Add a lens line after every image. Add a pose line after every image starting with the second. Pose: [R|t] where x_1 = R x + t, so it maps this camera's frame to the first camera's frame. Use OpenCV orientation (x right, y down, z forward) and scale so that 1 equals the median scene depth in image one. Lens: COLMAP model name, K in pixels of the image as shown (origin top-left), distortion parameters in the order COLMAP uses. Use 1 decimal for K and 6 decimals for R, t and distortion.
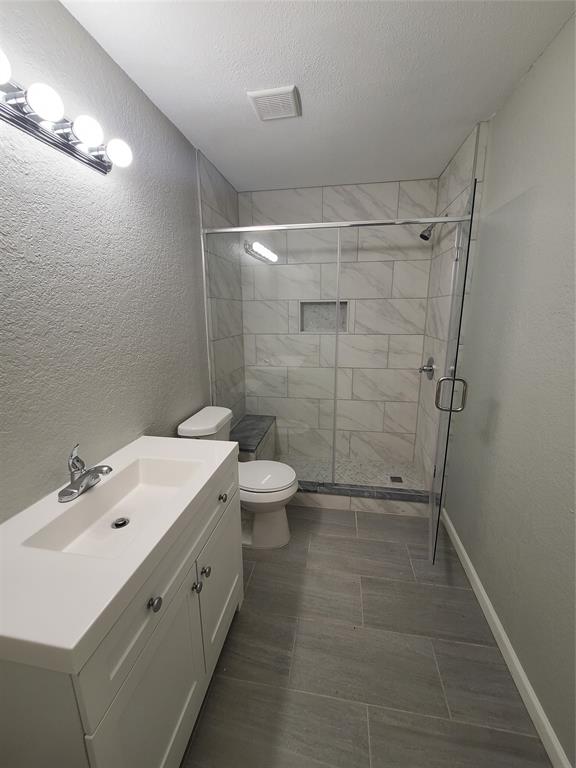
lens RADIAL K [[315.5, 0, 288.0], [0, 315.5, 384.0], [0, 0, 1]] dist [-0.003800, 0.000210]
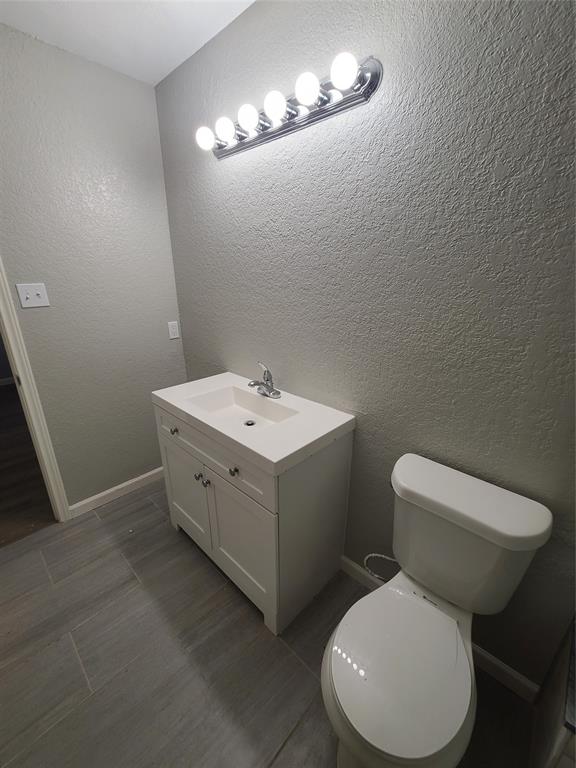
lens RADIAL K [[315.5, 0, 288.0], [0, 315.5, 384.0], [0, 0, 1]] dist [-0.003800, 0.000210]
pose [[-0.554654, 0.282647, -0.782604, 0.186803], [-0.190055, 0.872642, 0.449862, -0.165667], [0.810085, 0.398256, -0.430296, 0.703780]]
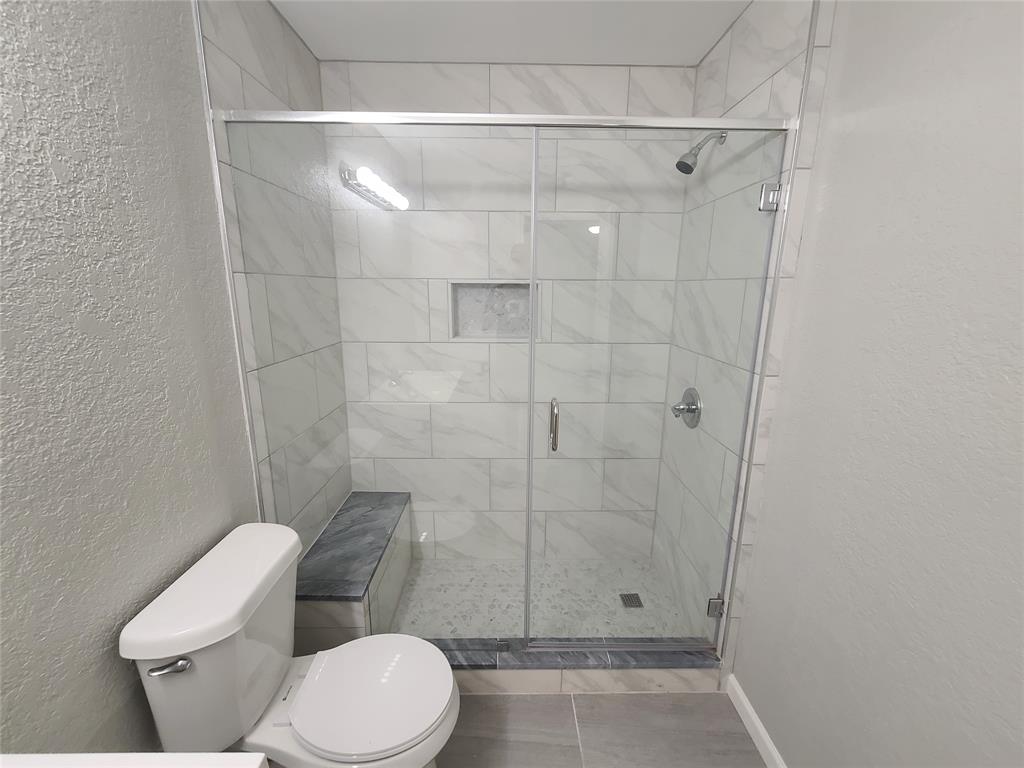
lens RADIAL K [[420.6, 0, 511.3], [0, 420.6, 382.6], [0, 0, 1]] dist [-0.003800, 0.000210]
pose [[0.983427, -0.025292, 0.179532, 0.007527], [0.026611, 0.999634, -0.004939, -0.092758], [-0.179341, 0.009634, 0.983740, 0.309376]]
